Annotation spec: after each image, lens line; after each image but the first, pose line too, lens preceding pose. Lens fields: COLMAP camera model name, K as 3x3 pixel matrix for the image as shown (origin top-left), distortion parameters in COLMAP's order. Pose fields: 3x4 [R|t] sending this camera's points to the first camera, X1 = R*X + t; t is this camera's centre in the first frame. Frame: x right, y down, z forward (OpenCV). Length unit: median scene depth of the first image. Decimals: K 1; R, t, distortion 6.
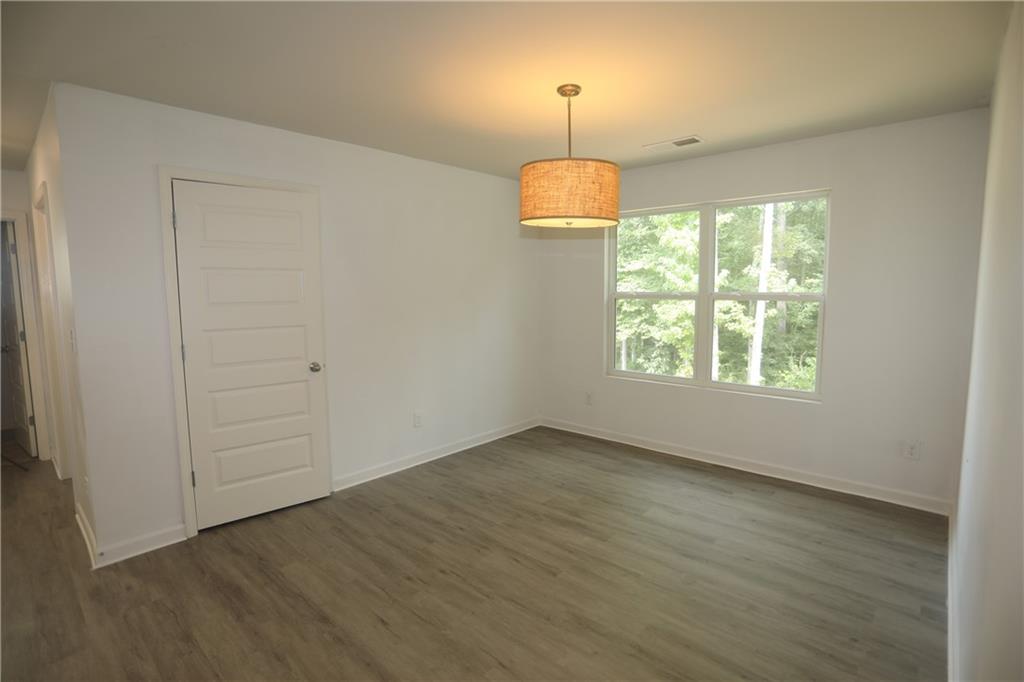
lens RADIAL K [[501.5, 0, 507.7], [0, 501.5, 339.0], [0, 0, 1]] dist [-0.067026, 0.026784]
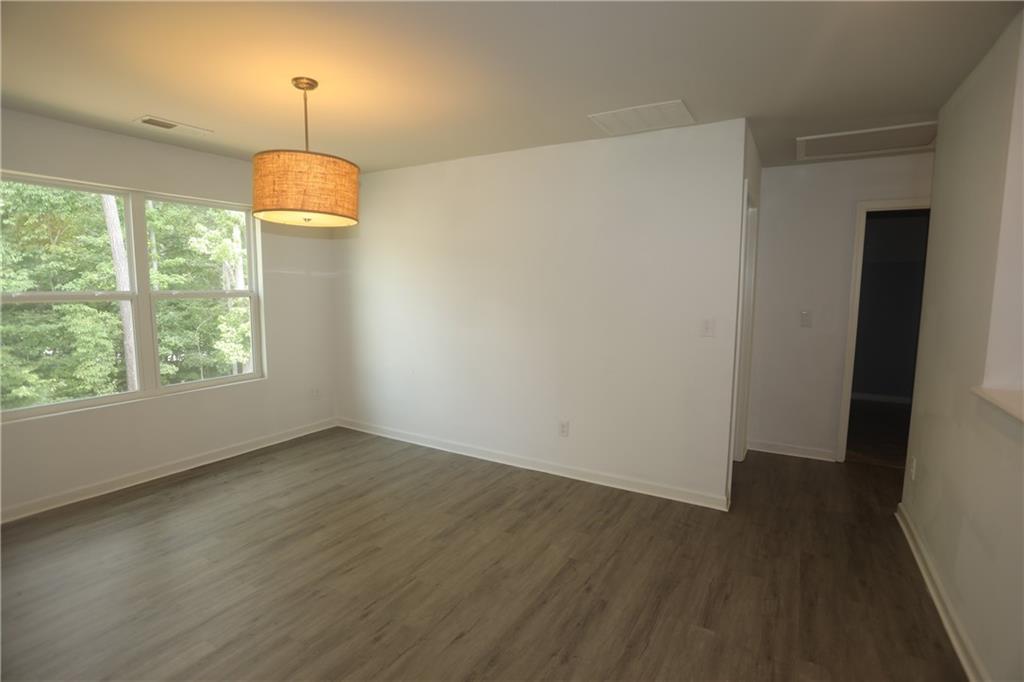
lens RADIAL K [[501.5, 0, 507.7], [0, 501.5, 339.0], [0, 0, 1]] dist [-0.067026, 0.026784]
pose [[-0.207488, -0.097986, 0.973318, -0.888650], [0.098050, 0.987877, 0.120353, -0.075006], [-0.973311, 0.120406, -0.195365, 0.799395]]
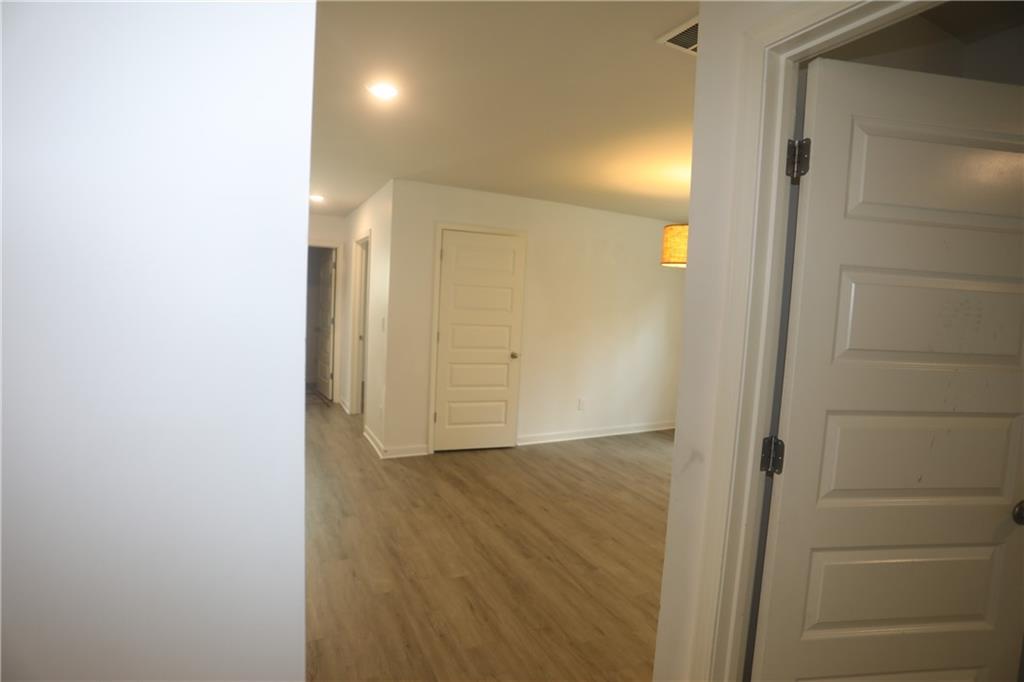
lens RADIAL K [[501.5, 0, 507.7], [0, 501.5, 339.0], [0, 0, 1]] dist [-0.067026, 0.026784]
pose [[0.936315, 0.079214, -0.342111, 0.113876], [-0.090951, 0.995686, -0.018376, 0.045946], [0.339180, 0.048322, 0.939480, -0.475231]]
